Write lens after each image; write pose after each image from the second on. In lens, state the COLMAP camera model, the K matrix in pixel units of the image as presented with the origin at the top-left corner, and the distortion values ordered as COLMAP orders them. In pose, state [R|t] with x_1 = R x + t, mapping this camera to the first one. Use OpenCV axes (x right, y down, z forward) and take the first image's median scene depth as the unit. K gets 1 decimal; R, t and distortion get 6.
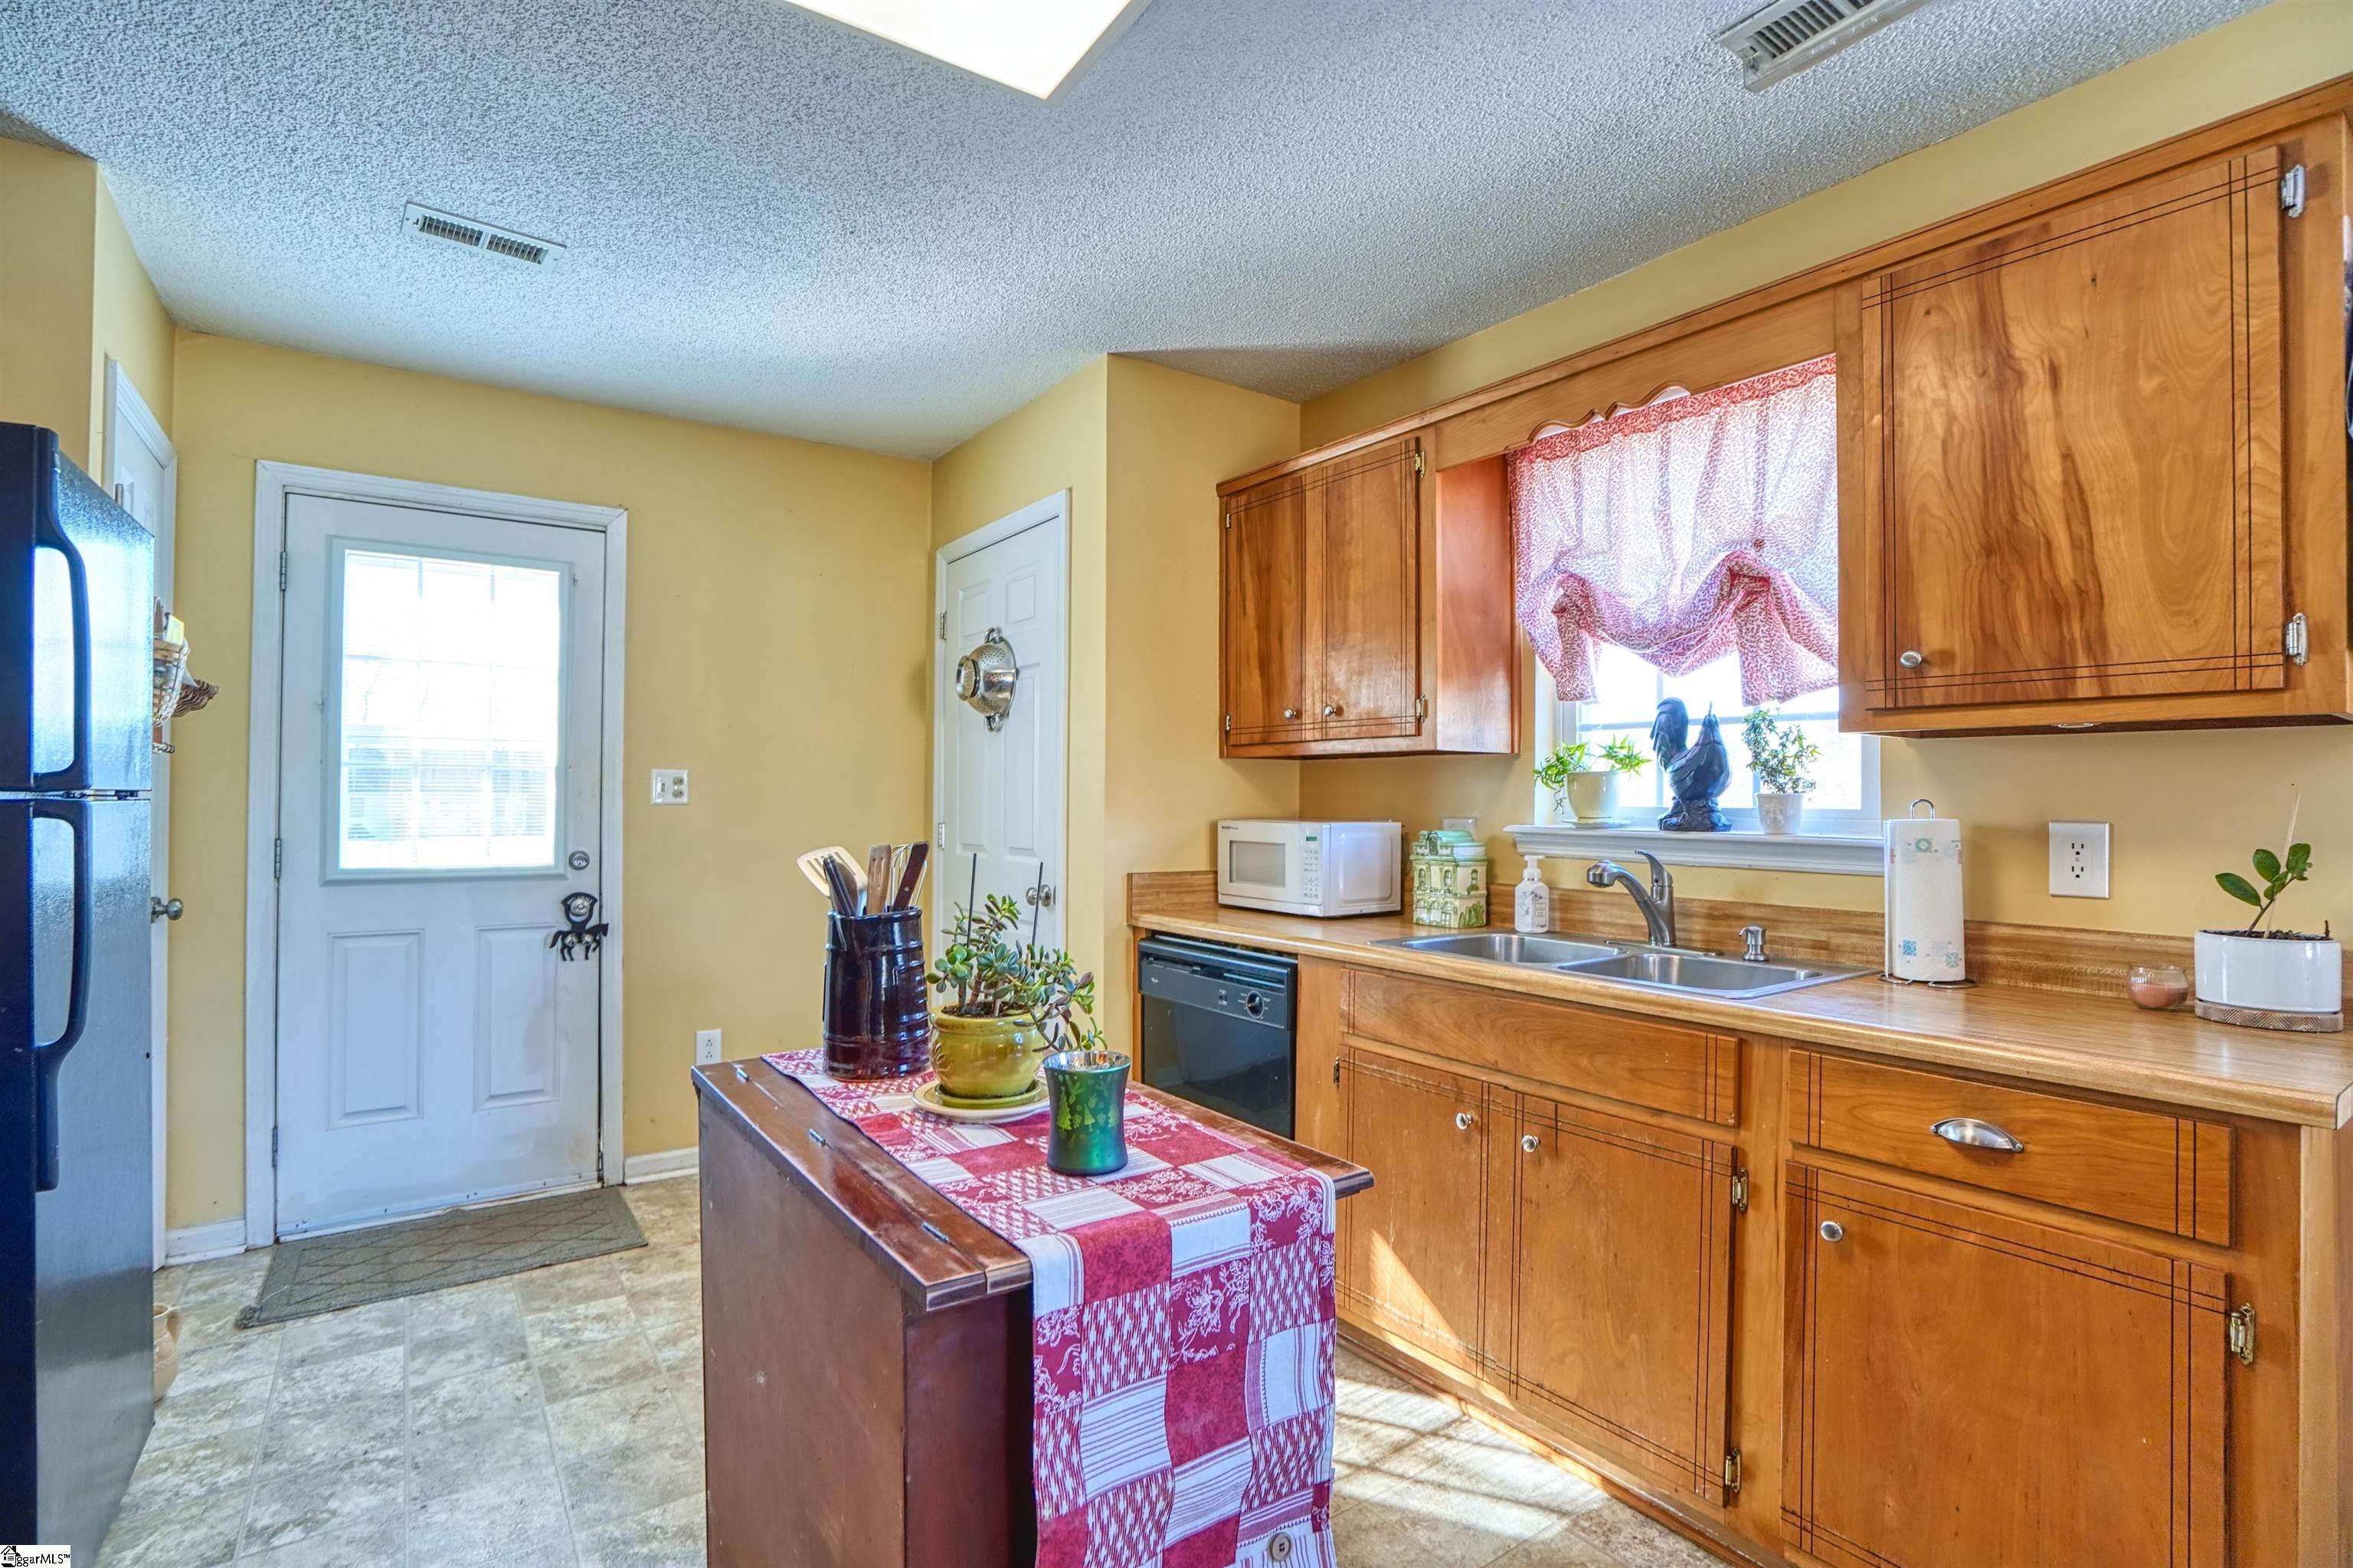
lens RADIAL K [[1070.2, 0, 1168.6], [0, 1070.2, 790.3], [0, 0, 1]] dist [-0.050134, 0.015593]
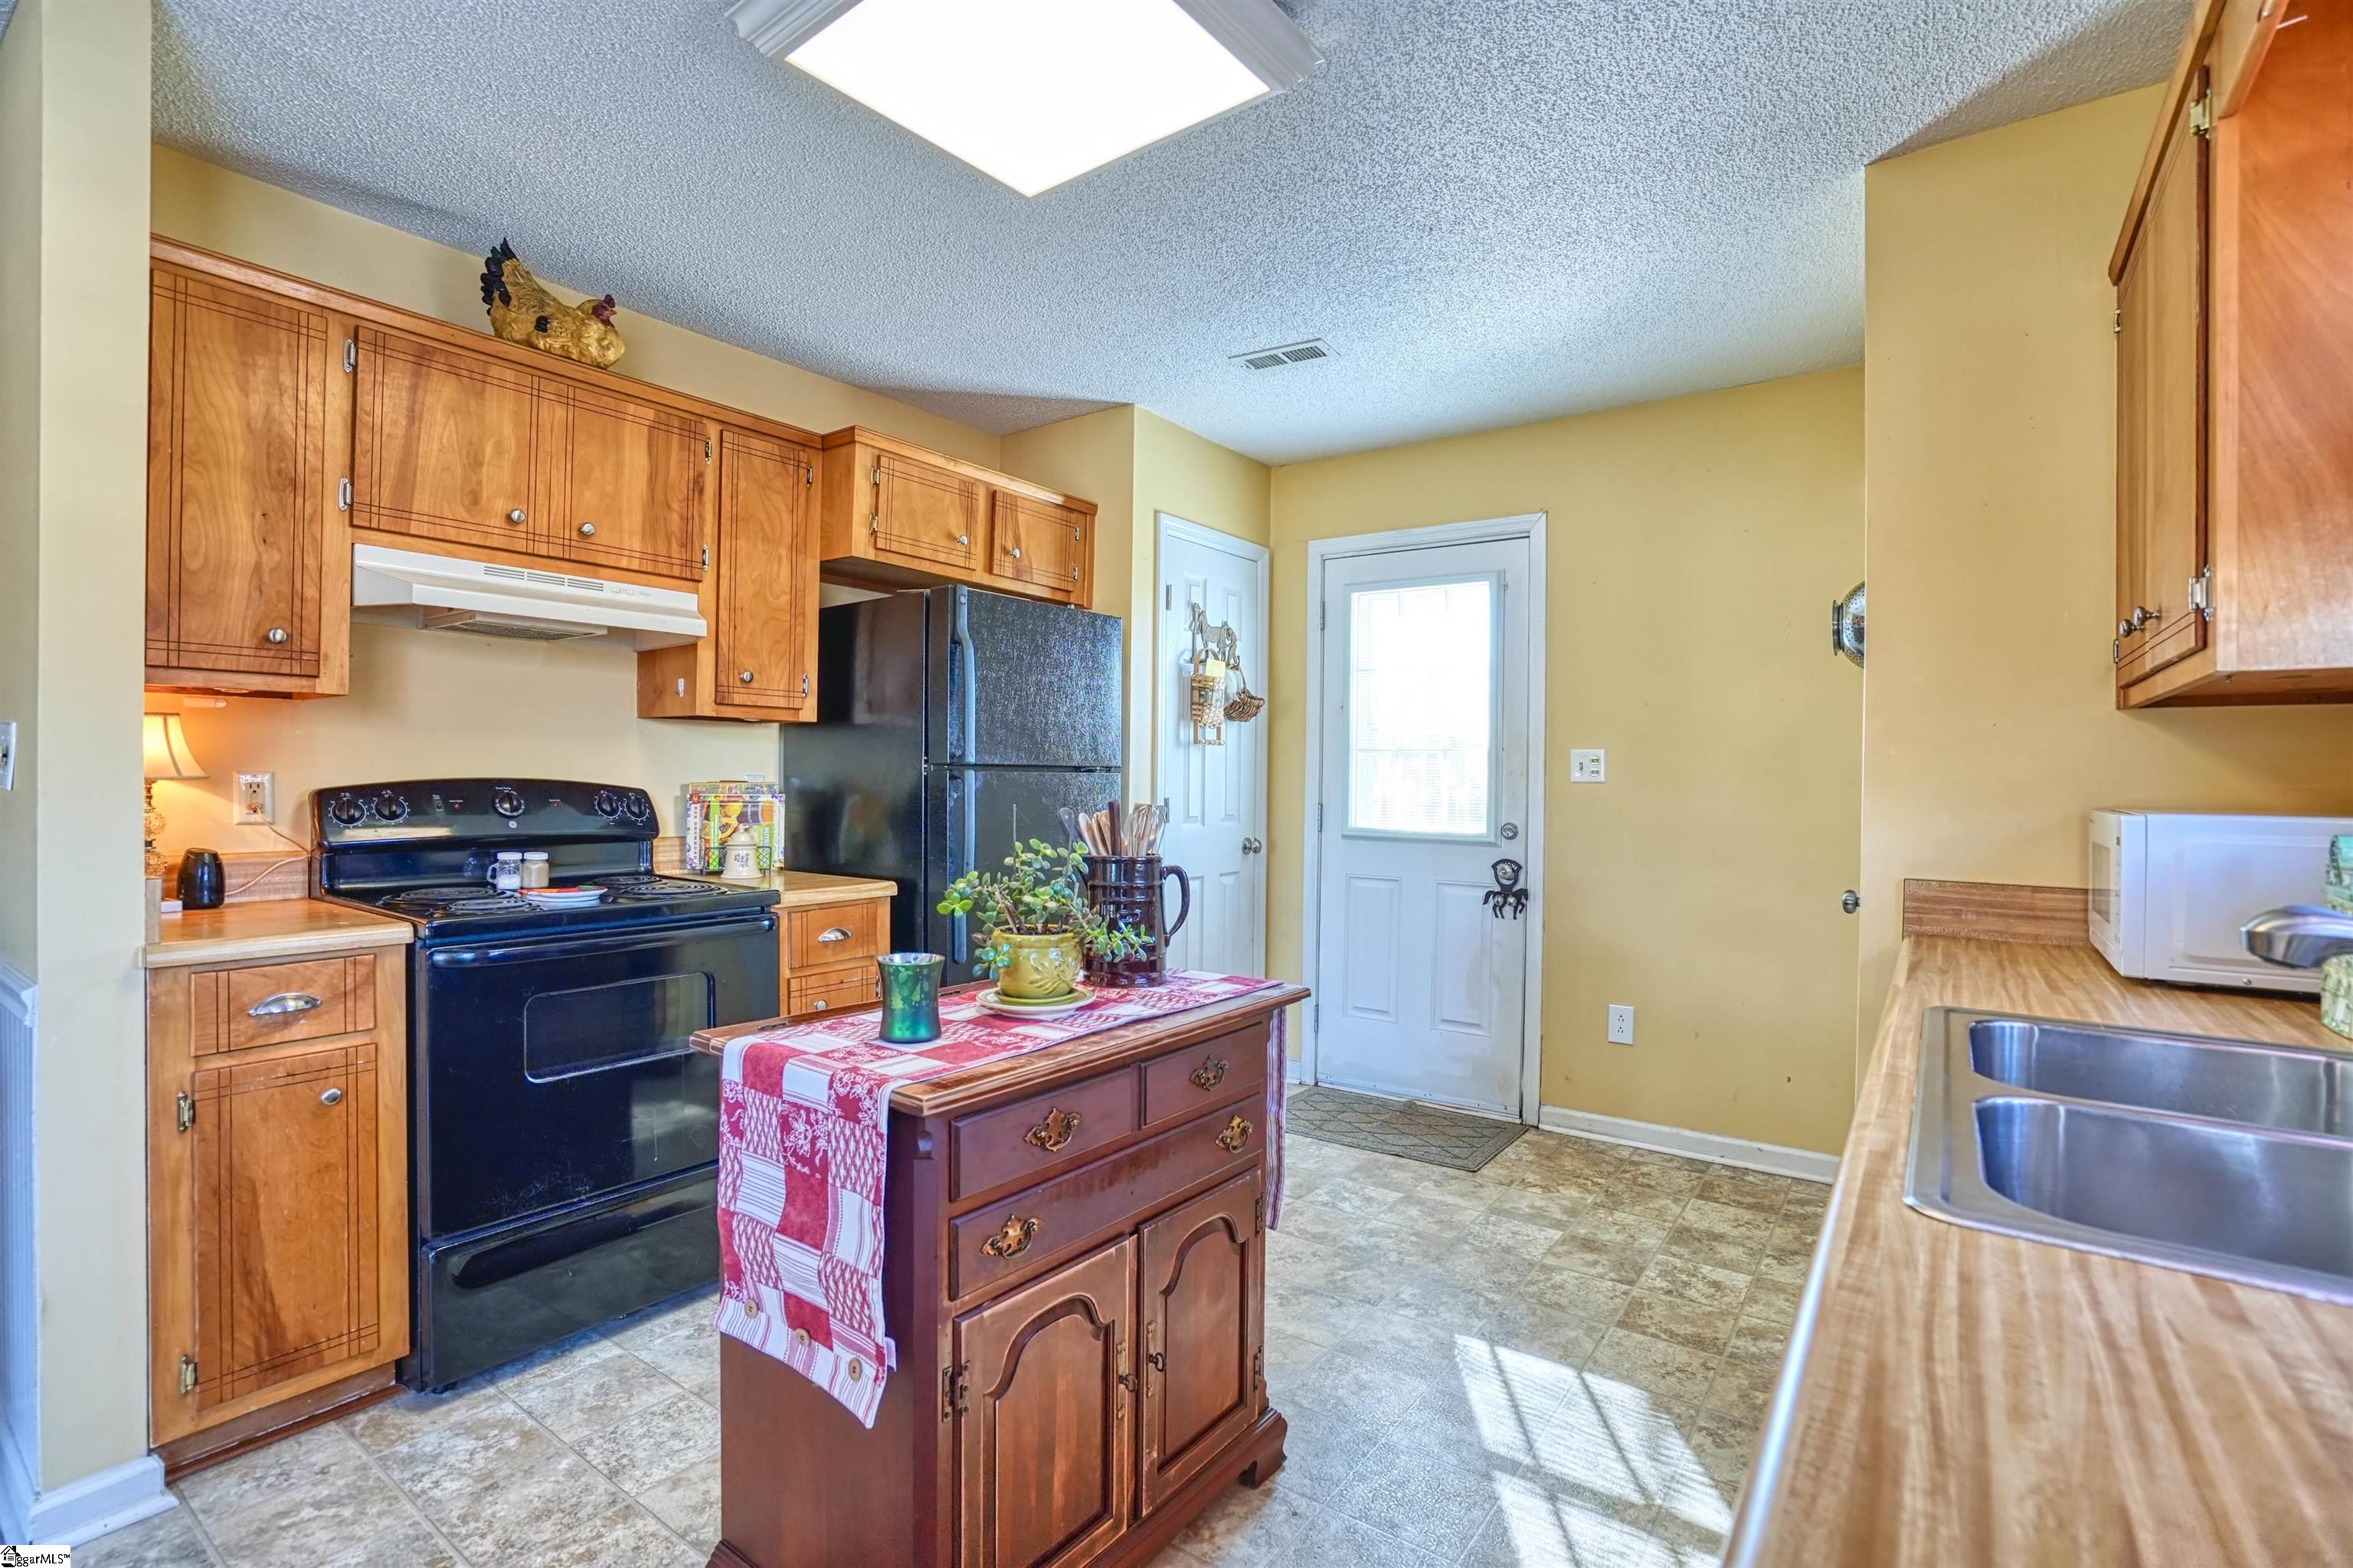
lens RADIAL K [[1070.2, 0, 1168.6], [0, 1070.2, 790.3], [0, 0, 1]] dist [-0.050134, 0.015593]
pose [[0.332492, 0.009625, -0.943057, 0.518743], [0.000331, 0.999947, 0.010323, 0.013500], [0.943106, -0.003745, 0.332471, 0.353952]]
